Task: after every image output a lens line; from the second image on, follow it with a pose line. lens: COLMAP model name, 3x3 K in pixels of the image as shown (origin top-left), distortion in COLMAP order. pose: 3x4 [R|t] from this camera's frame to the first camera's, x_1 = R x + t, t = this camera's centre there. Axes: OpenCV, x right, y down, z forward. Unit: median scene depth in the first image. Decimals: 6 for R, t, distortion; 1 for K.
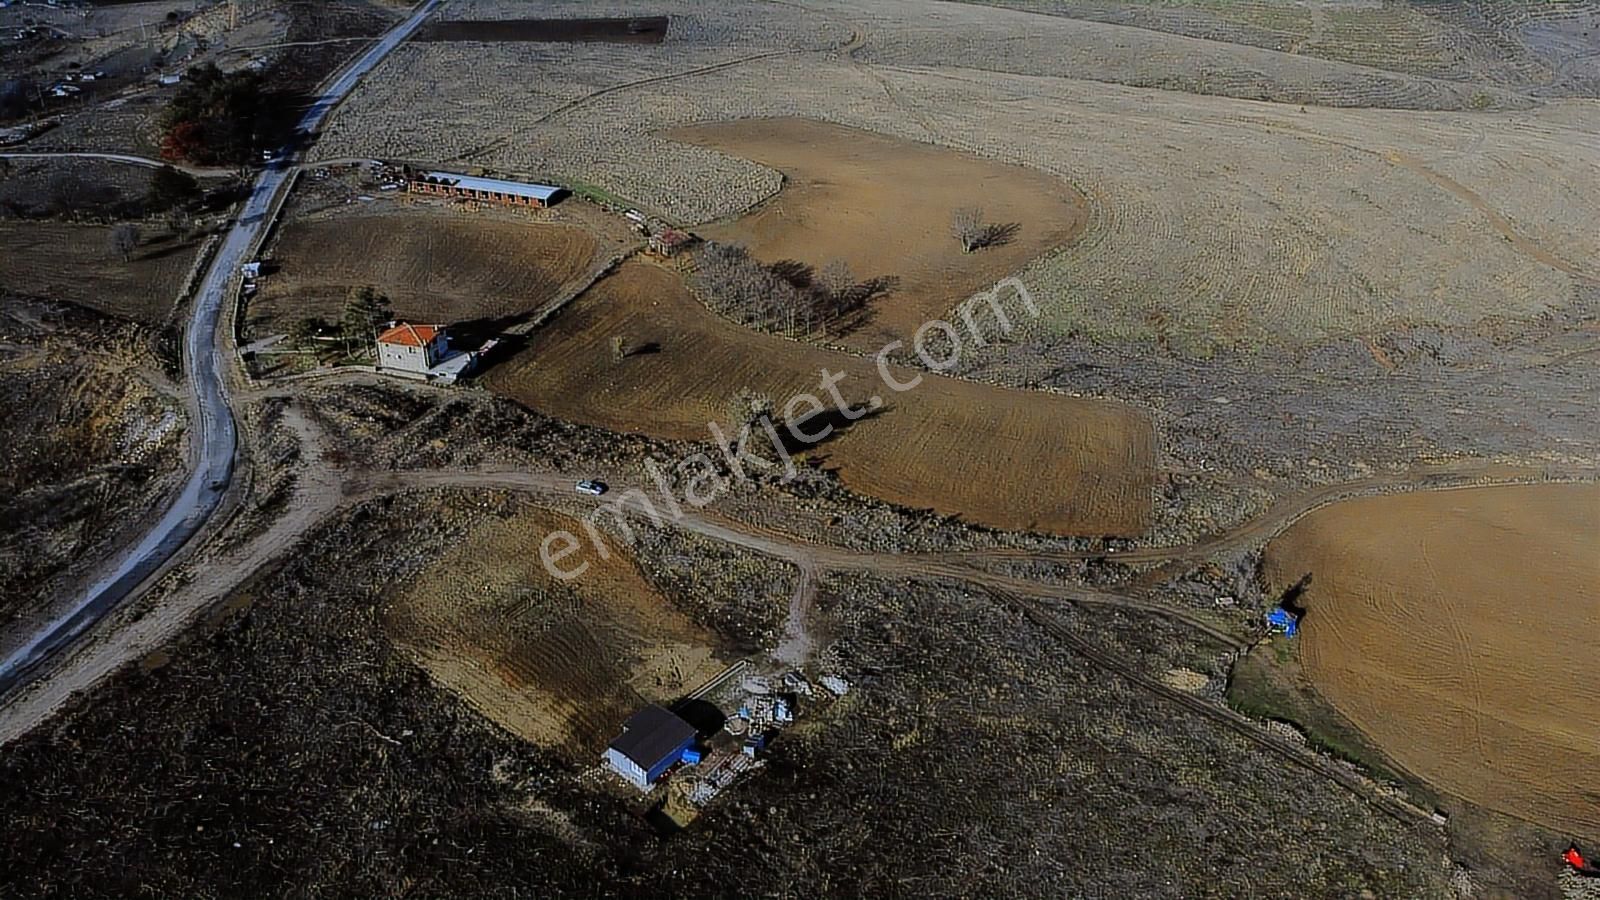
lens RADIAL K [[1185.5, 0, 801.3], [0, 1185.5, 488.0], [0, 0, 1]] dist [-0.007404, -0.000449]
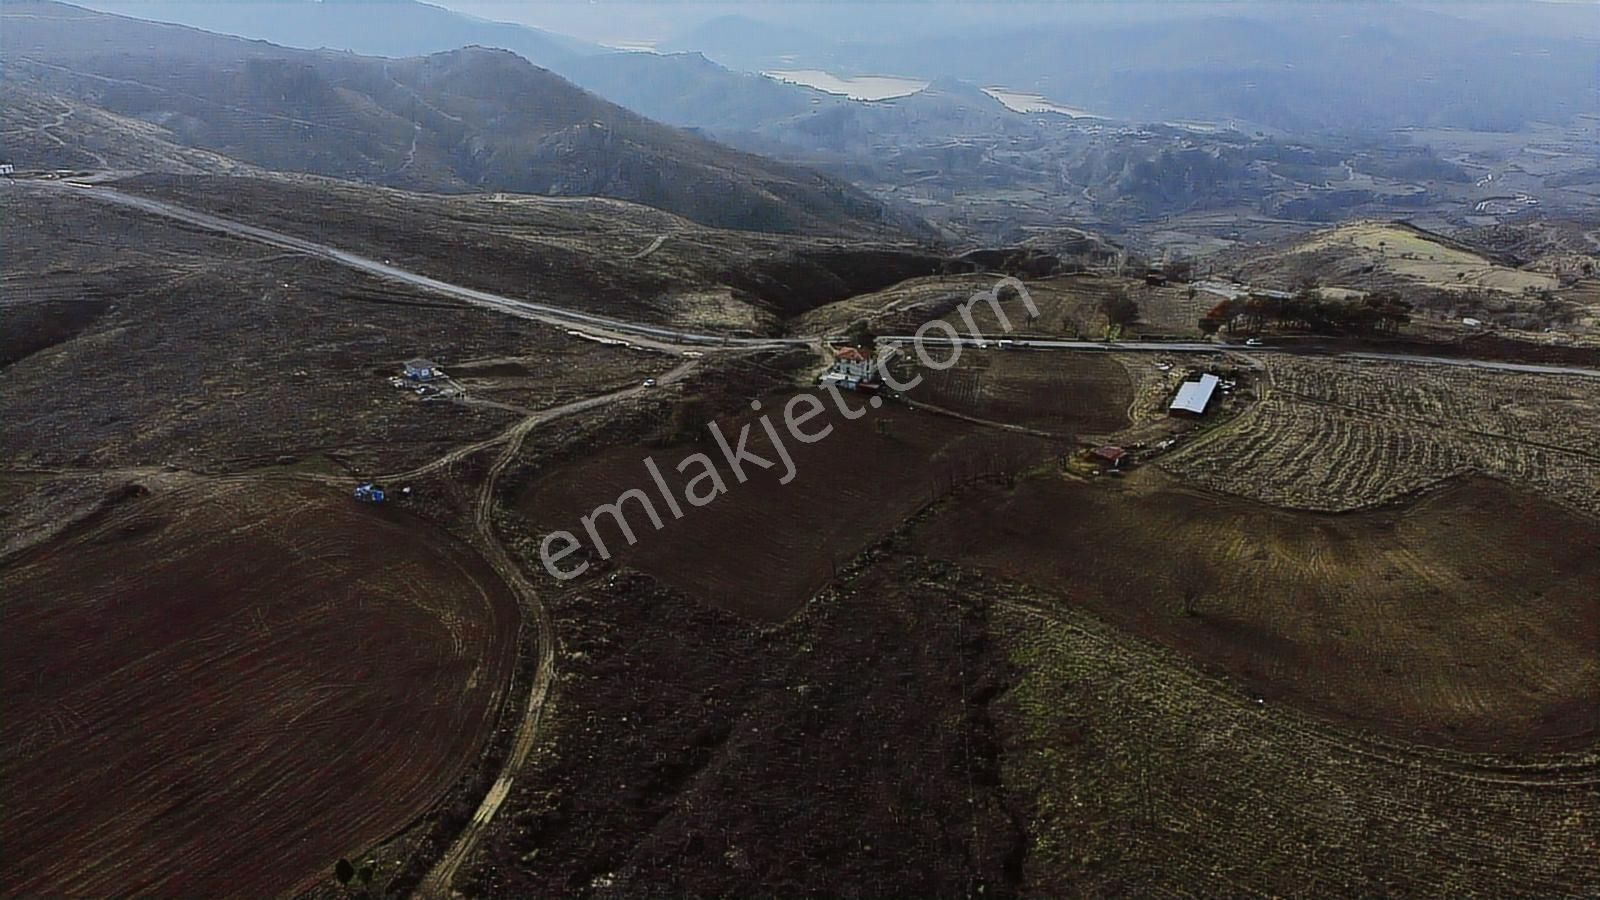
lens RADIAL K [[1184.7, 0, 801.7], [0, 1184.7, 488.7], [0, 0, 1]] dist [0.001011, -0.010519]
pose [[-0.136870, 0.376024, -0.916446, 1.102943], [-0.572588, 0.724908, 0.382950, -0.519802], [0.808337, 0.577161, 0.116089, 0.784647]]
